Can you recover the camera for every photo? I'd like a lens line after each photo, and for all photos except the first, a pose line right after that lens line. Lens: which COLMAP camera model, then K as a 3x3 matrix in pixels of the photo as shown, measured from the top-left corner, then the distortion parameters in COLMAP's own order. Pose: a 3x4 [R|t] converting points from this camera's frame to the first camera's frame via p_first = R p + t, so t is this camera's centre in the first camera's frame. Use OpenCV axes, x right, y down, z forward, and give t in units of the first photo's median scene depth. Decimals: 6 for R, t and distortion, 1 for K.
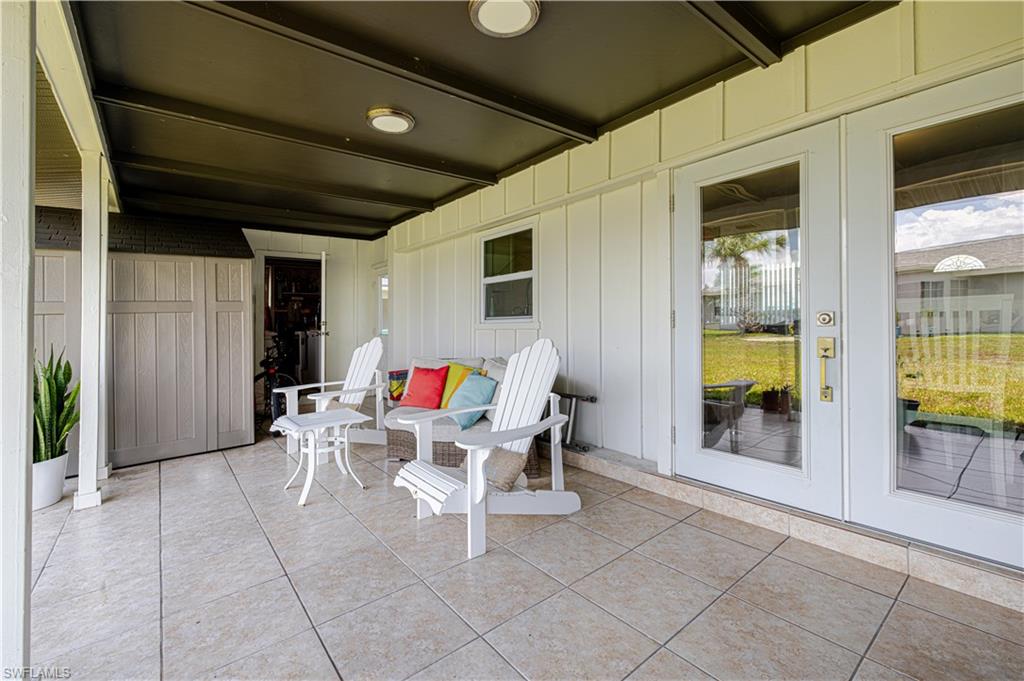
lens RADIAL K [[438.1, 0, 511.2], [0, 438.1, 329.4], [0, 0, 1]] dist [0.000090, 0.000060]
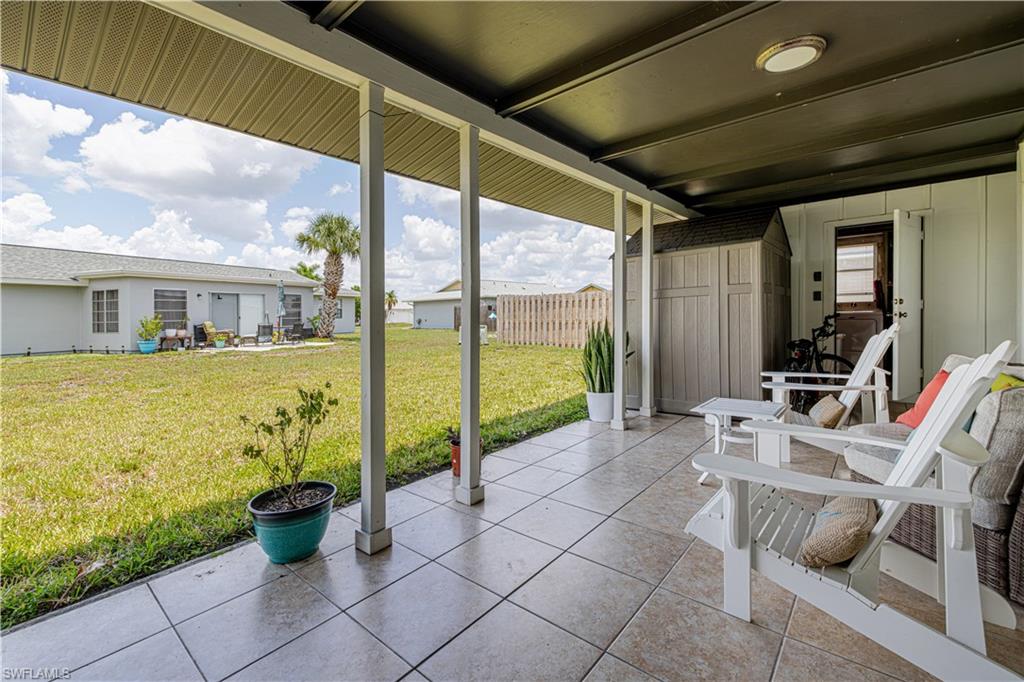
lens RADIAL K [[444.1, 0, 508.2], [0, 444.1, 308.9], [0, 0, 1]] dist [-0.000863, -0.000064]
pose [[0.185722, 0.004900, -0.982590, 0.364150], [0.004488, 0.999973, 0.005835, -0.013656], [0.982592, -0.005493, 0.185695, 0.282893]]
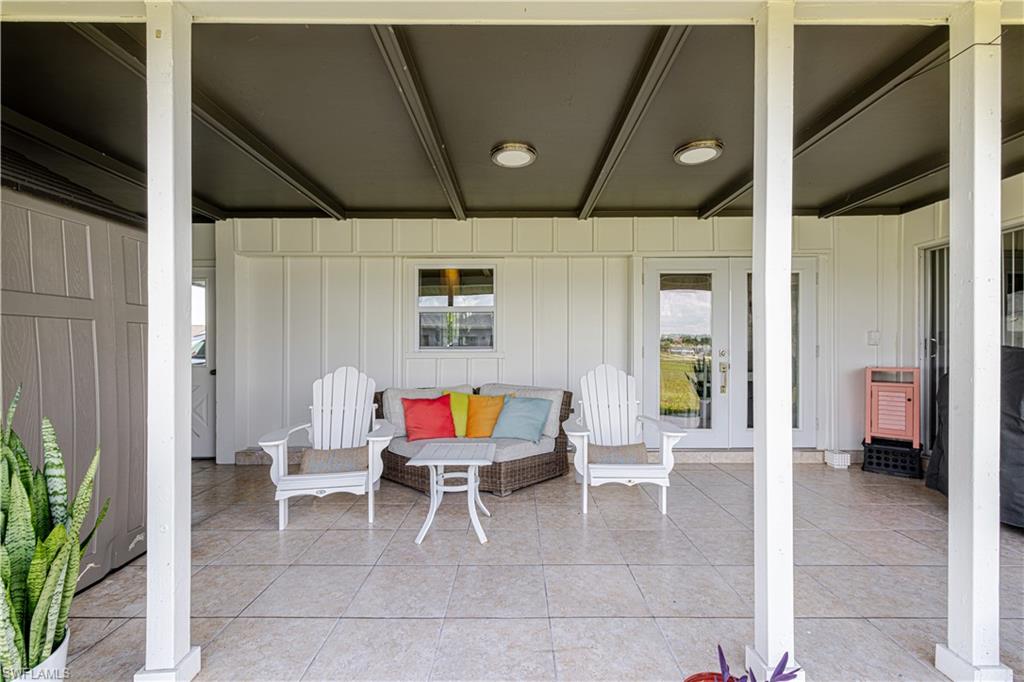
lens RADIAL K [[434.6, 0, 512.9], [0, 434.6, 364.4], [0, 0, 1]] dist [0.000289, 0.000012]
pose [[0.627546, -0.000246, 0.778579, -0.901961], [0.000883, 1.000000, -0.000396, 0.016911], [-0.778579, 0.000935, 0.627546, 0.290018]]
